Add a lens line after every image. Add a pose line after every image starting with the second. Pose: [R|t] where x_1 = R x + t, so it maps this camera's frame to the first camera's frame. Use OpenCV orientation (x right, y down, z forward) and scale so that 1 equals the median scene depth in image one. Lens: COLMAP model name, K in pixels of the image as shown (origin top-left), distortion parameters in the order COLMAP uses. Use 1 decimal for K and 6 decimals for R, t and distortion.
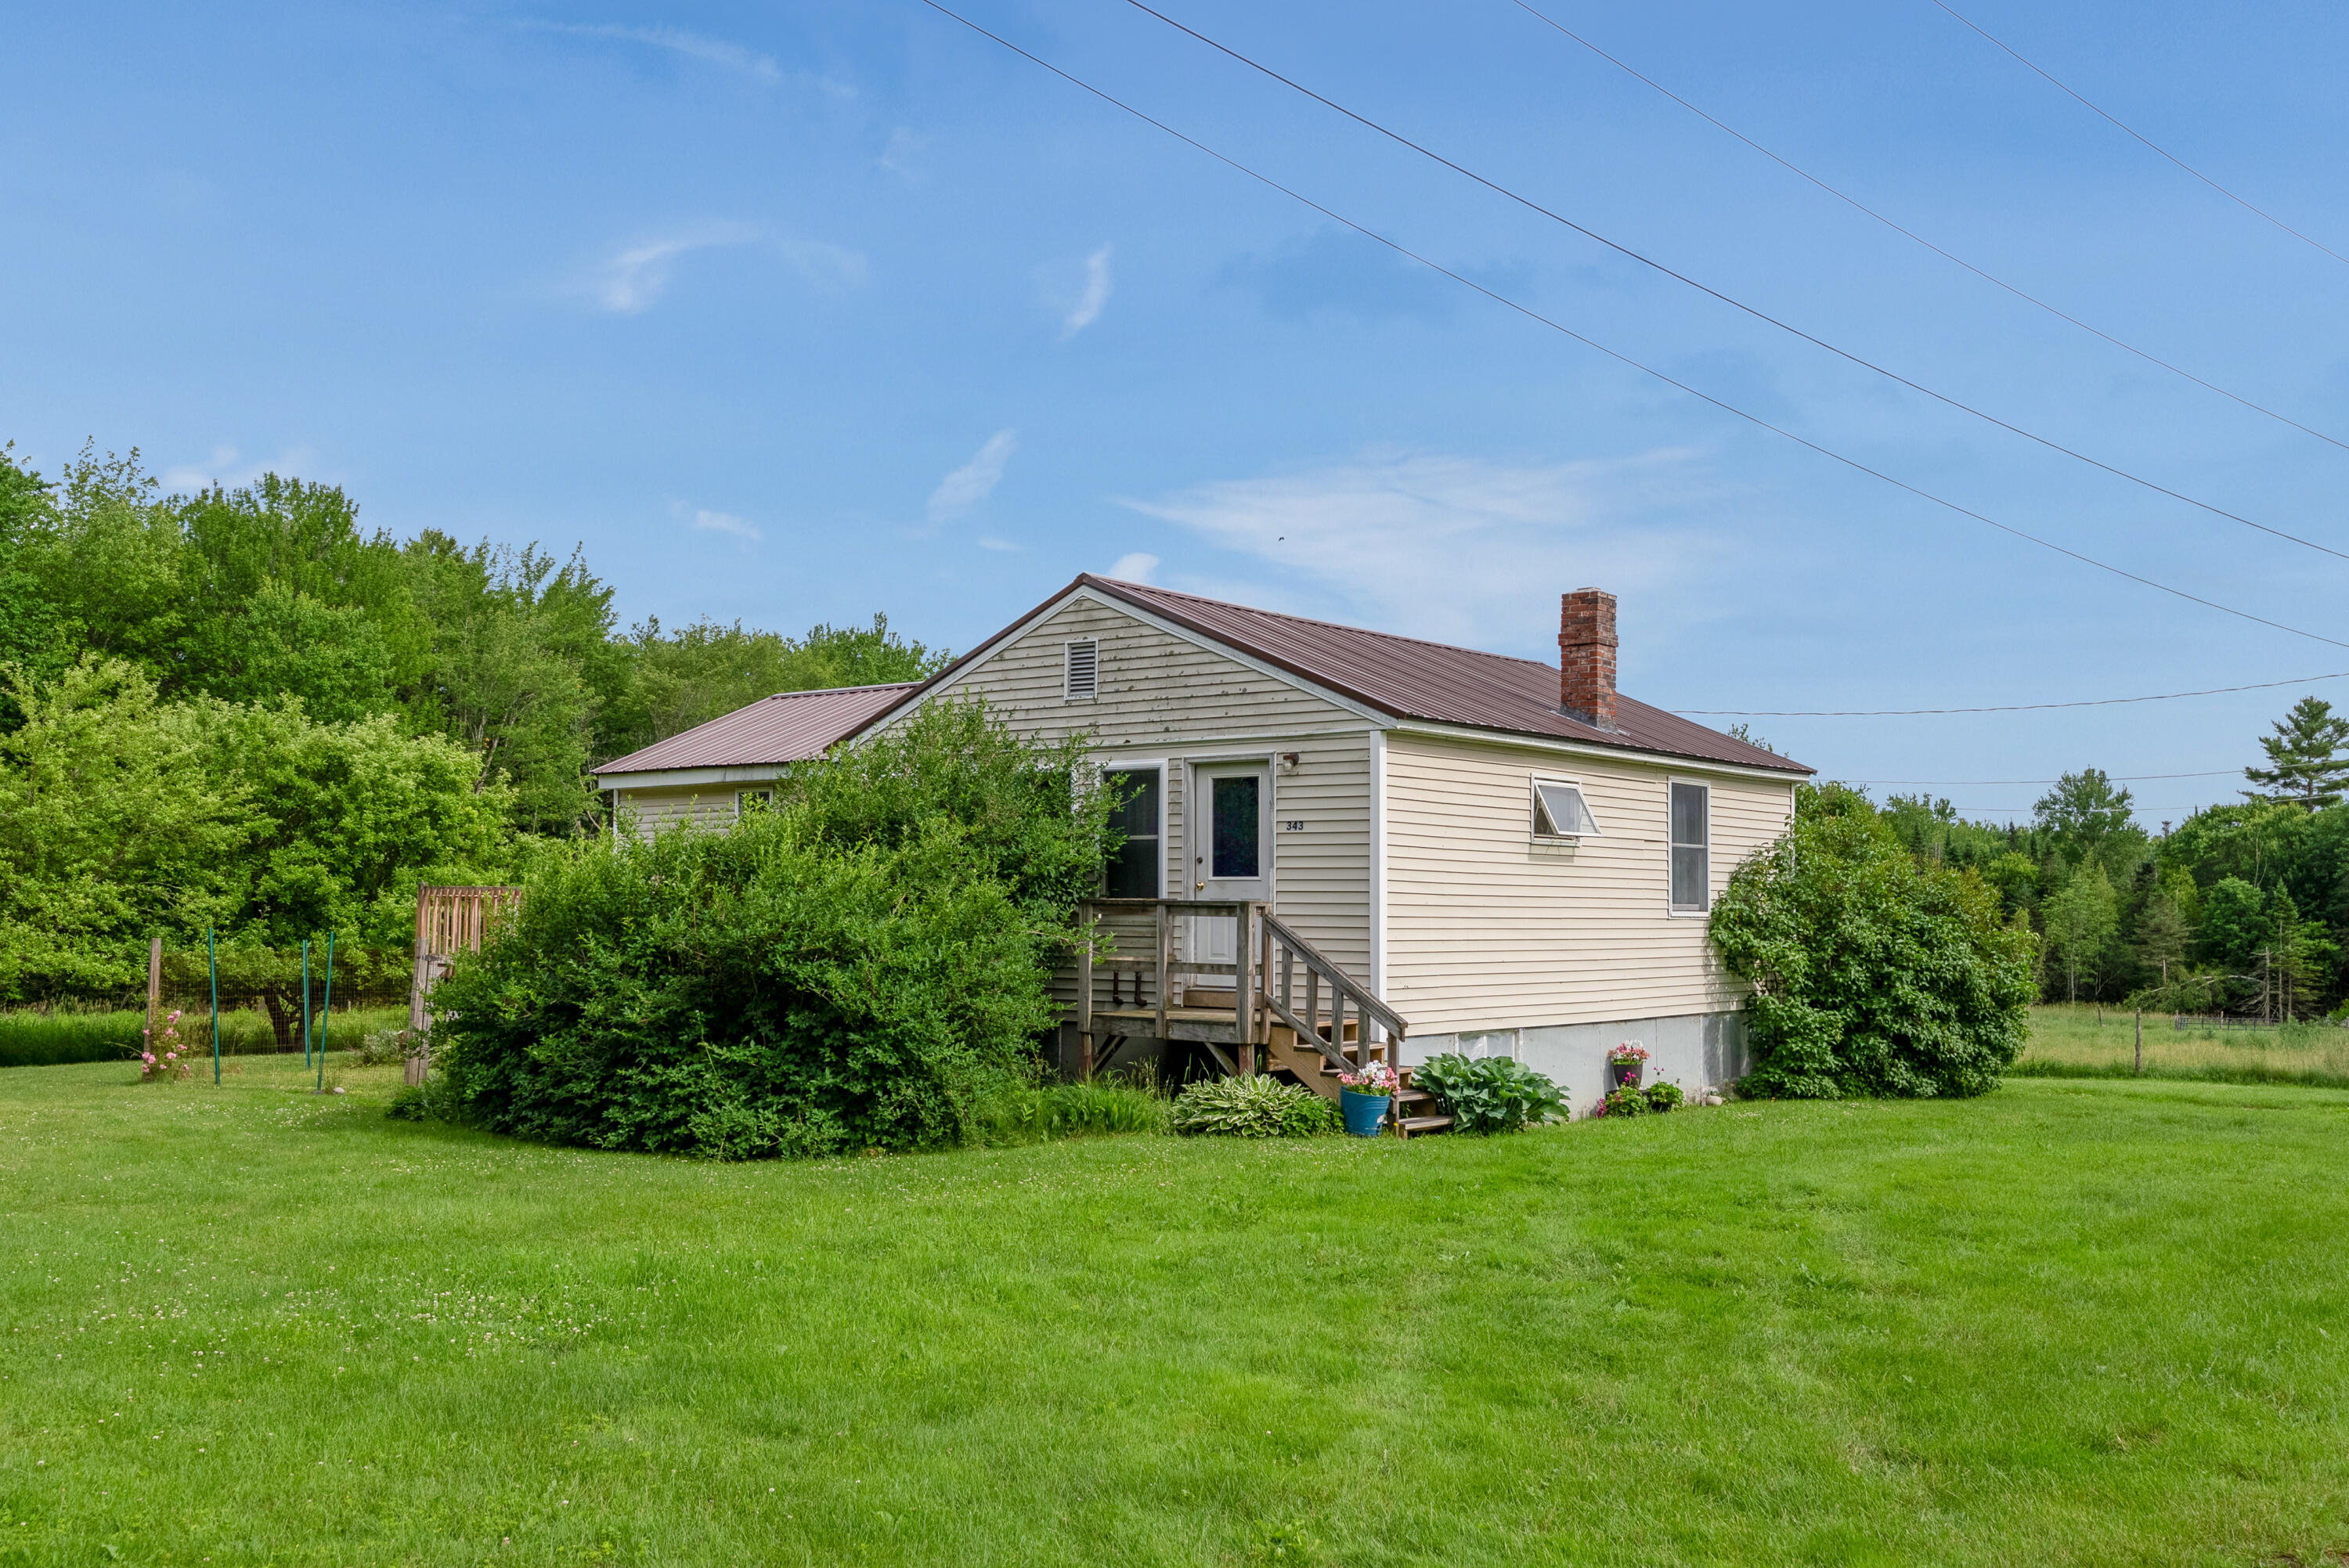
lens RADIAL K [[2062.0, 0, 1171.9], [0, 2062.0, 831.8], [0, 0, 1]] dist [-0.002542, 0.010848]
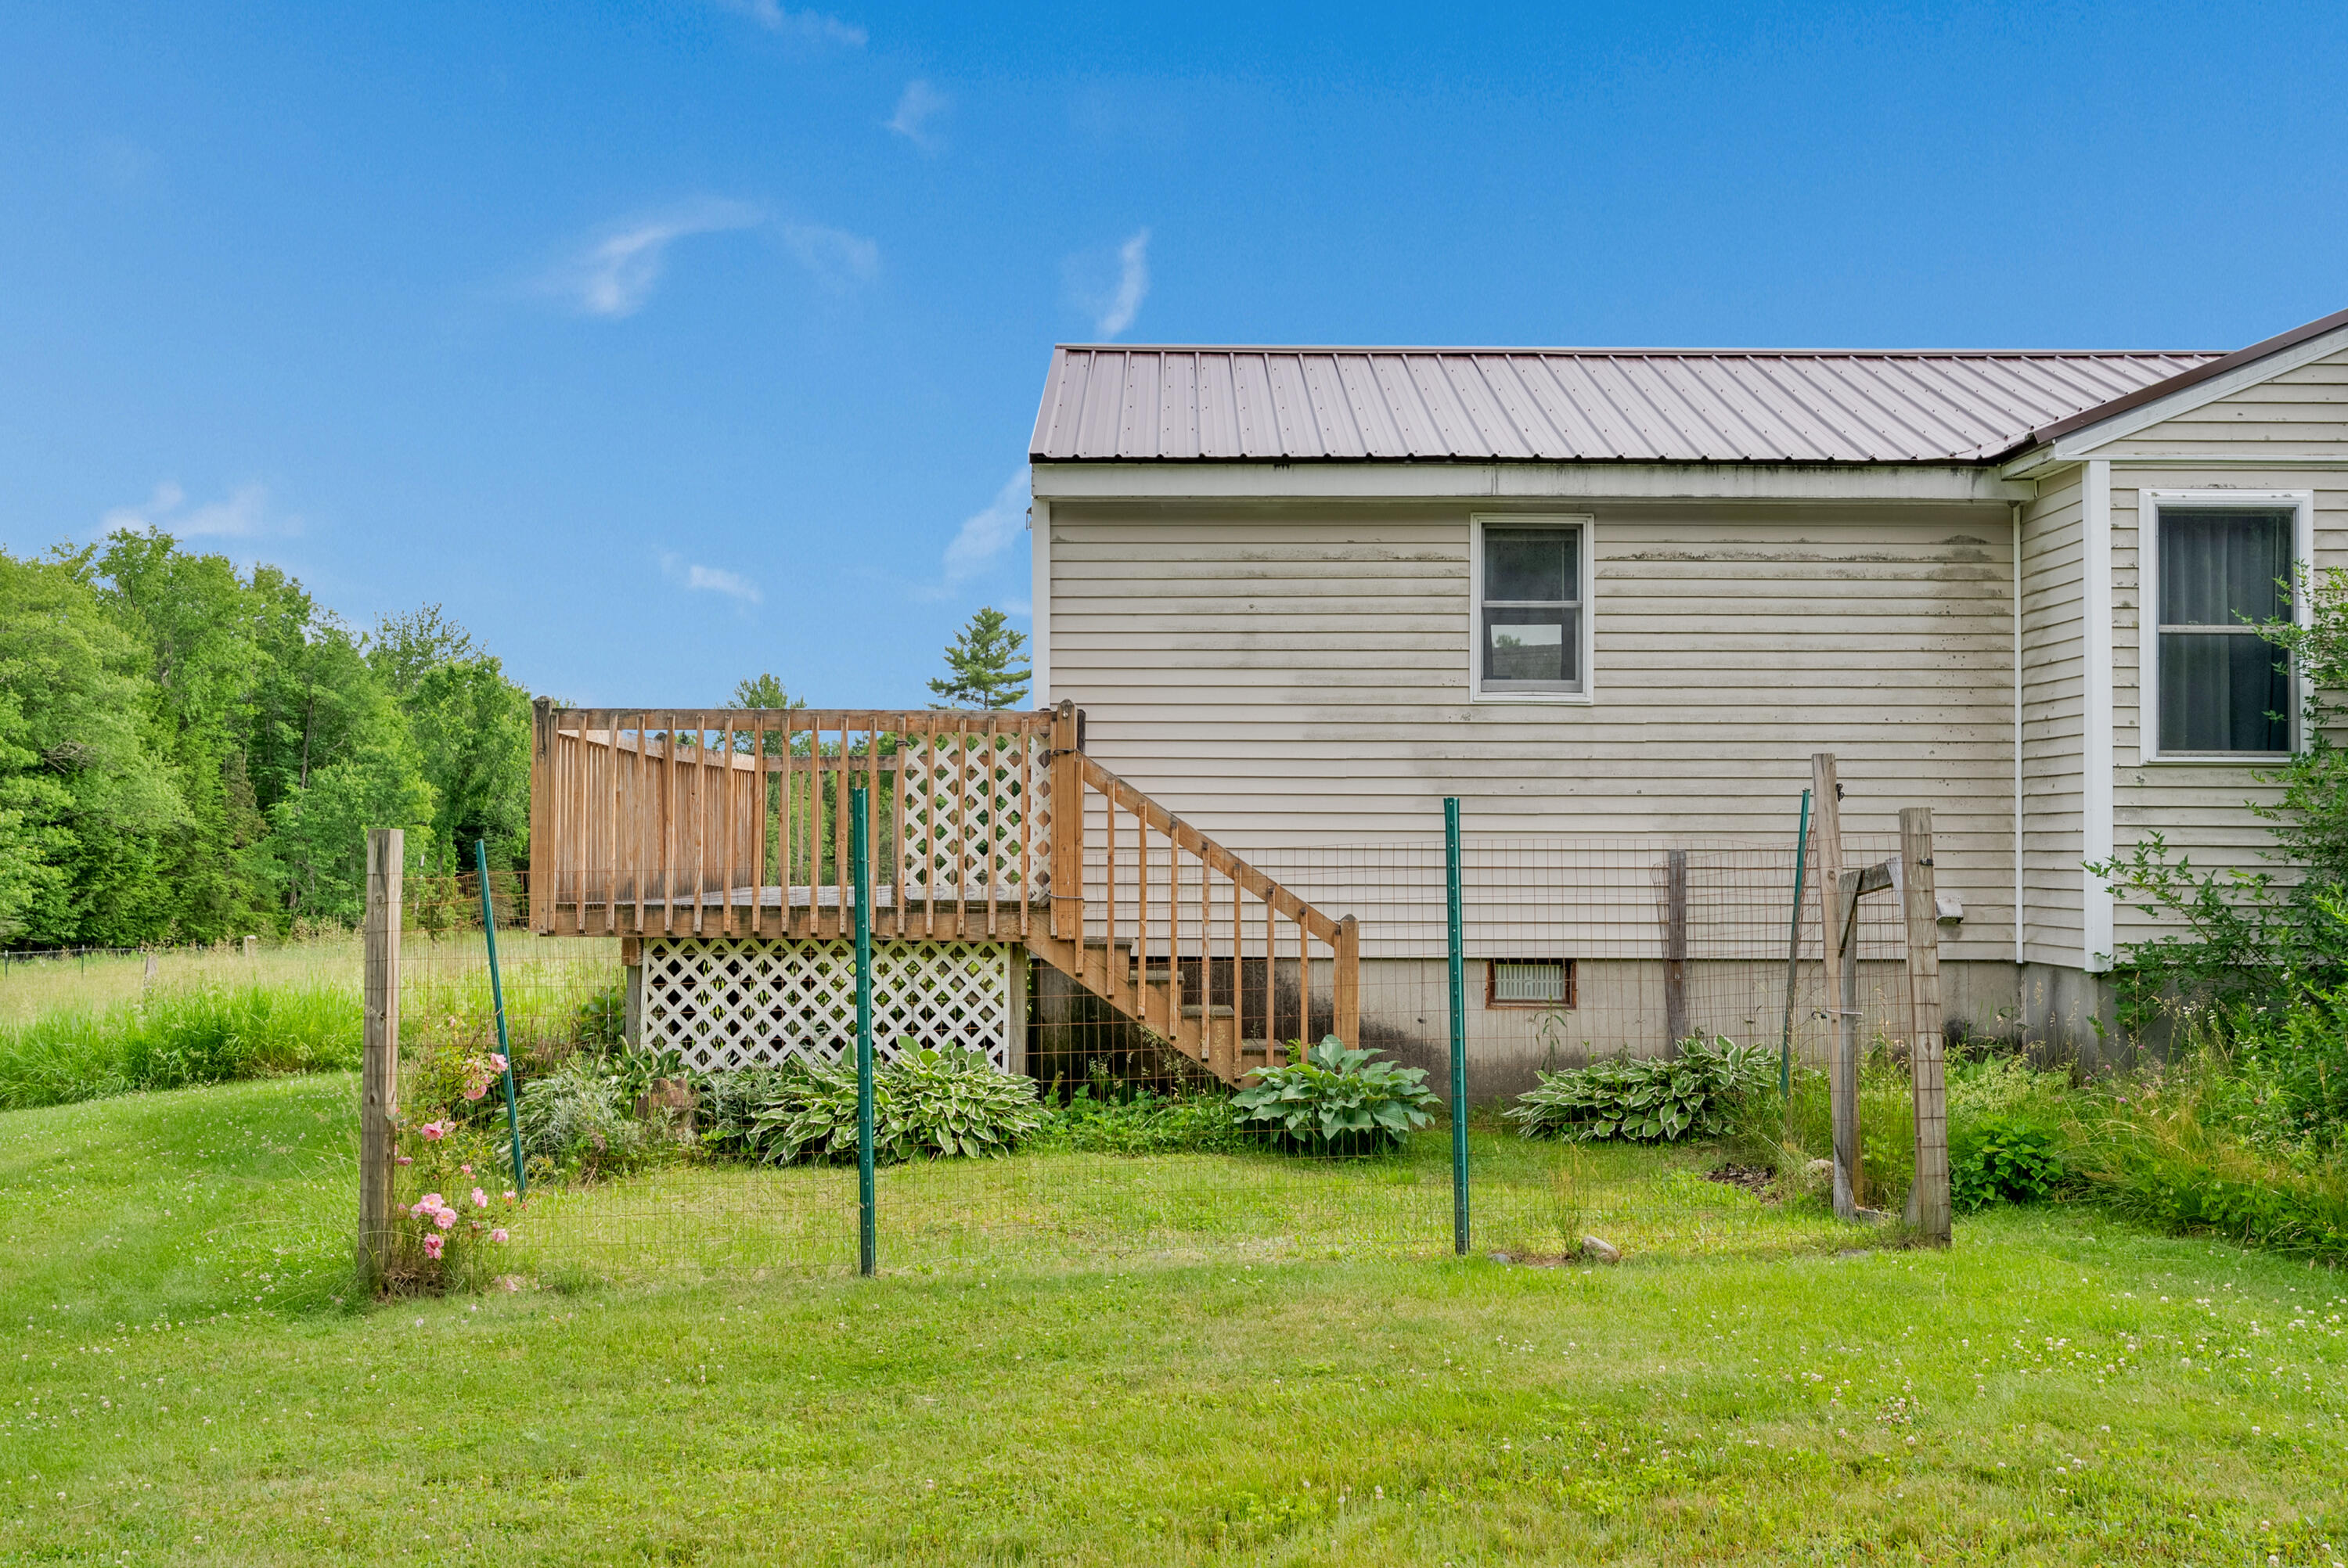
lens RADIAL K [[2396.8, 0, 1198.7], [0, 2396.8, 784.6], [0, 0, 1]] dist [0.009942, 0.000000]
pose [[0.768278, 0.005977, 0.640088, -0.281347], [-0.015660, 0.999833, 0.009460, 0.016983], [-0.639925, -0.017292, 0.768243, 0.275266]]
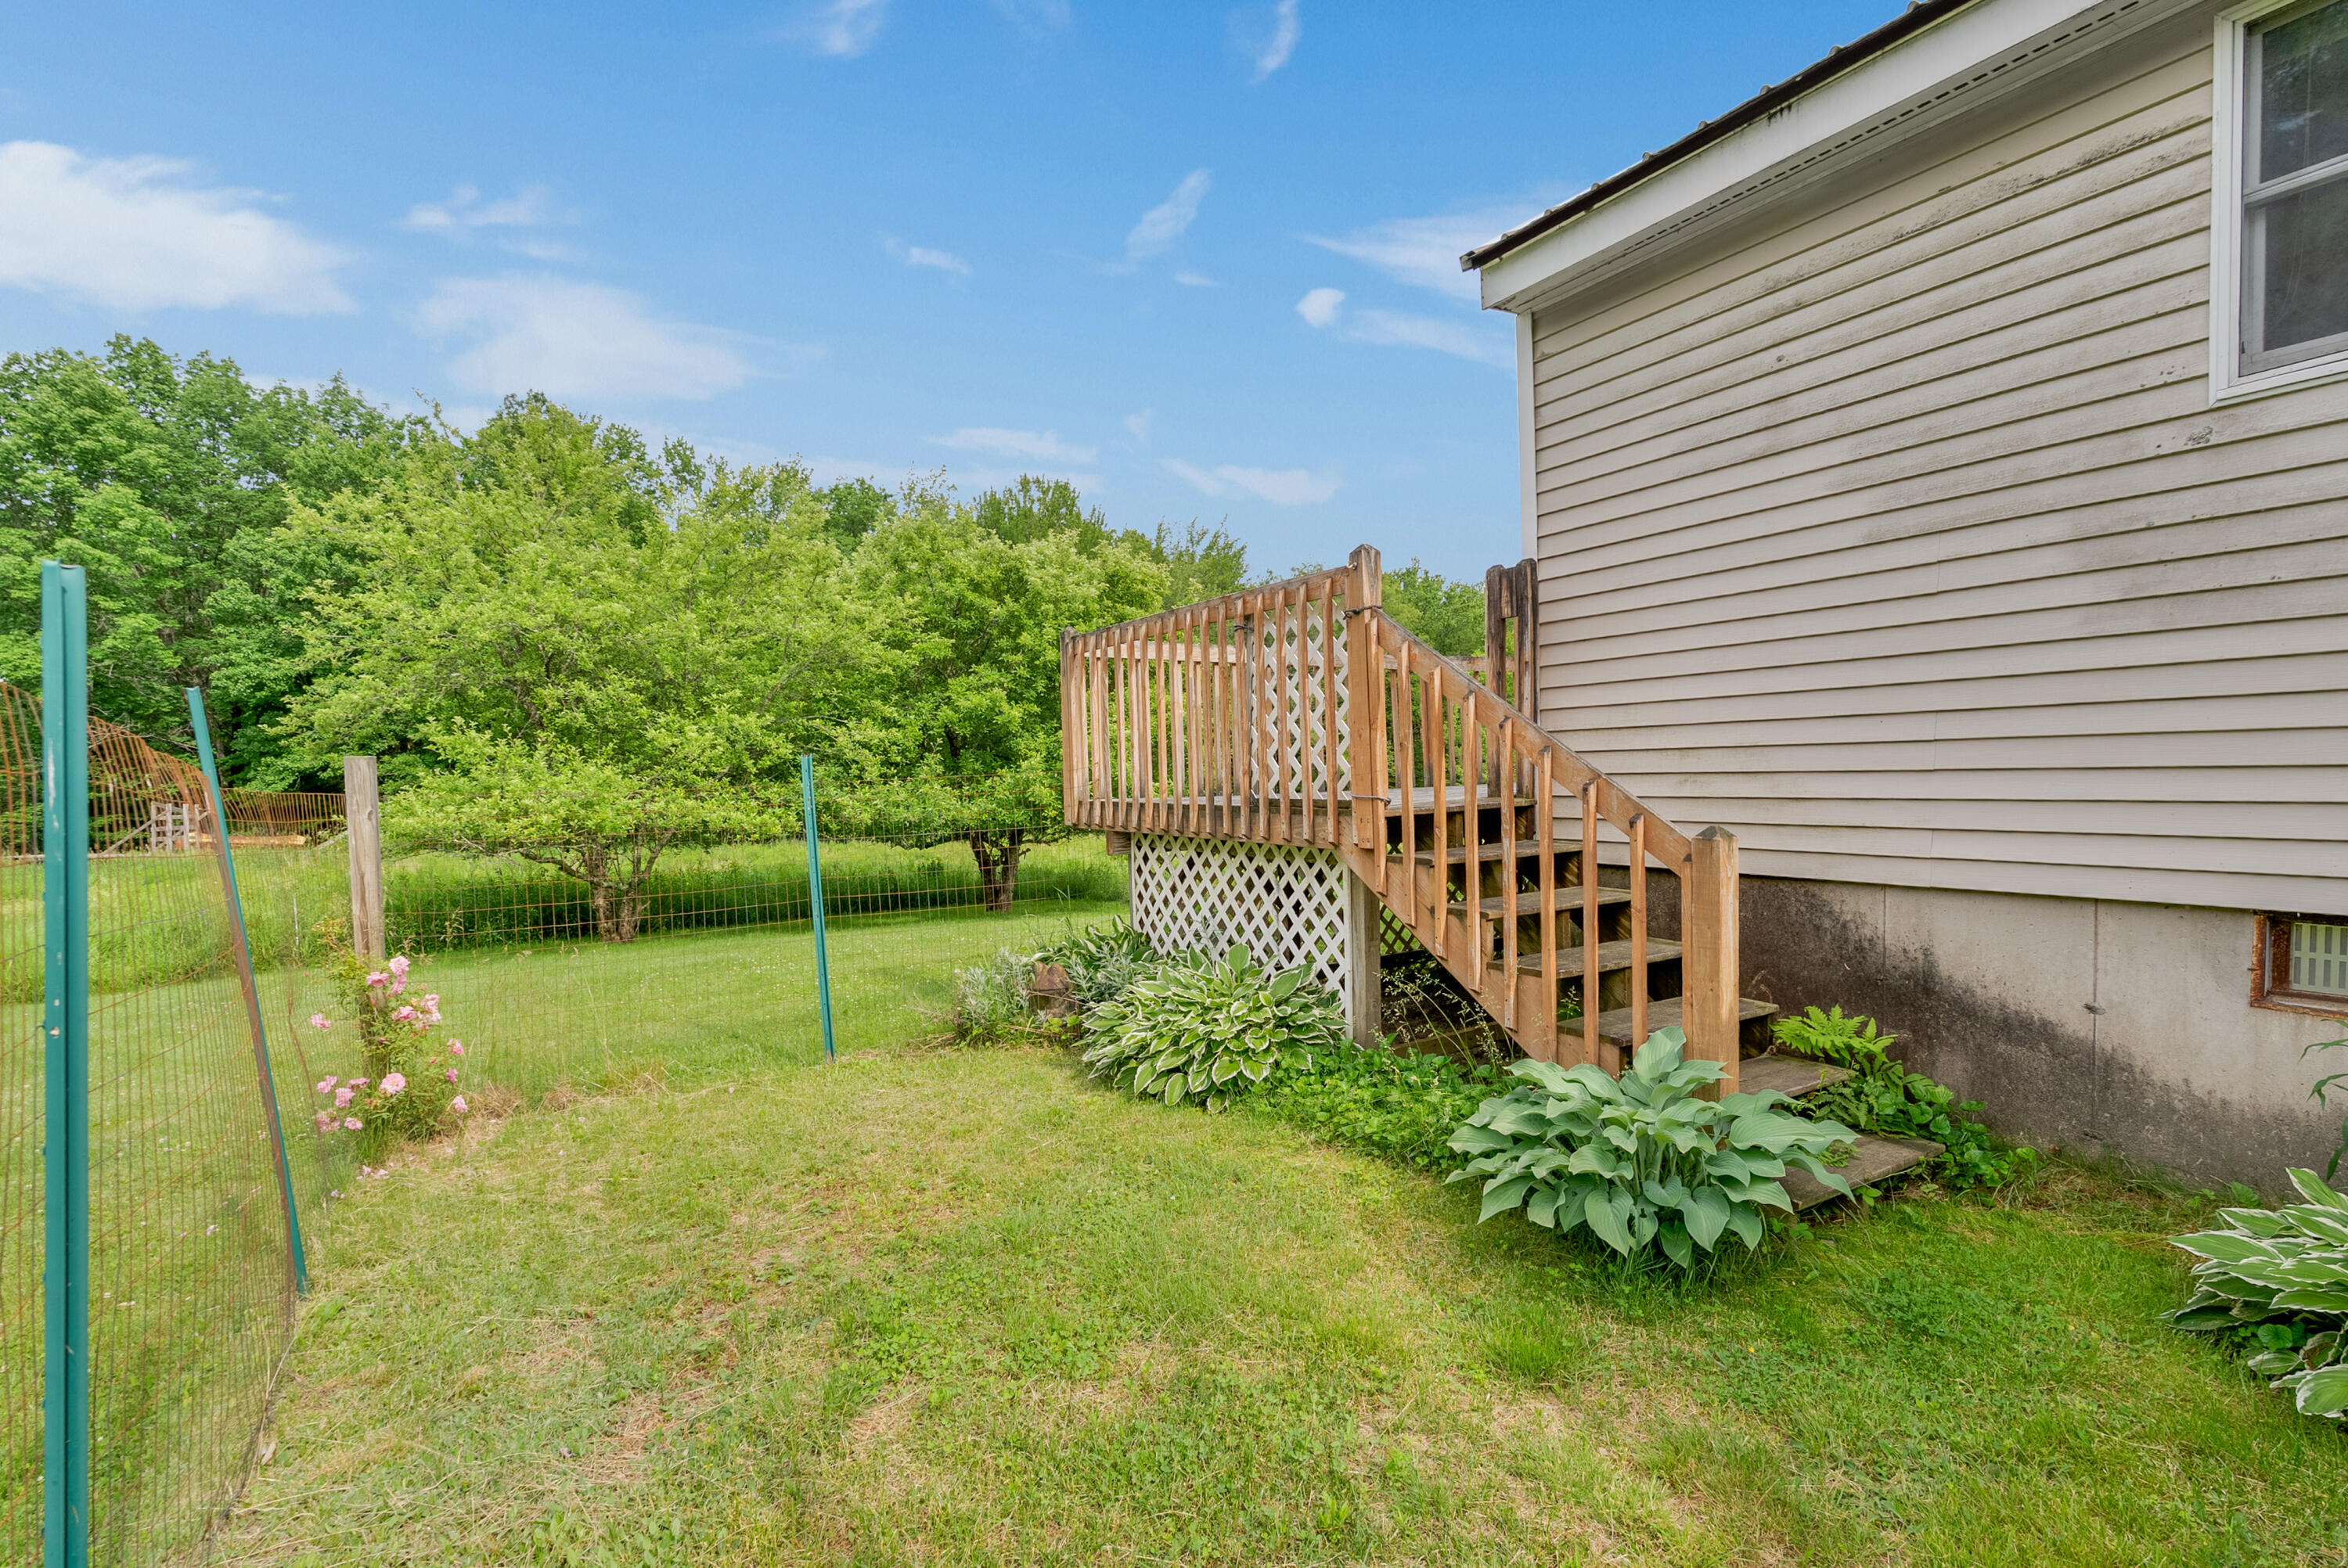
lens RADIAL K [[1096.5, 0, 1152.2], [0, 1096.5, 830.5], [0, 0, 1]] dist [-0.004041, 0.000400]
pose [[0.941046, -0.024773, -0.337369, -0.128655], [0.057670, 0.994464, 0.087838, 0.024548], [0.333326, -0.102115, 0.937265, 0.377433]]
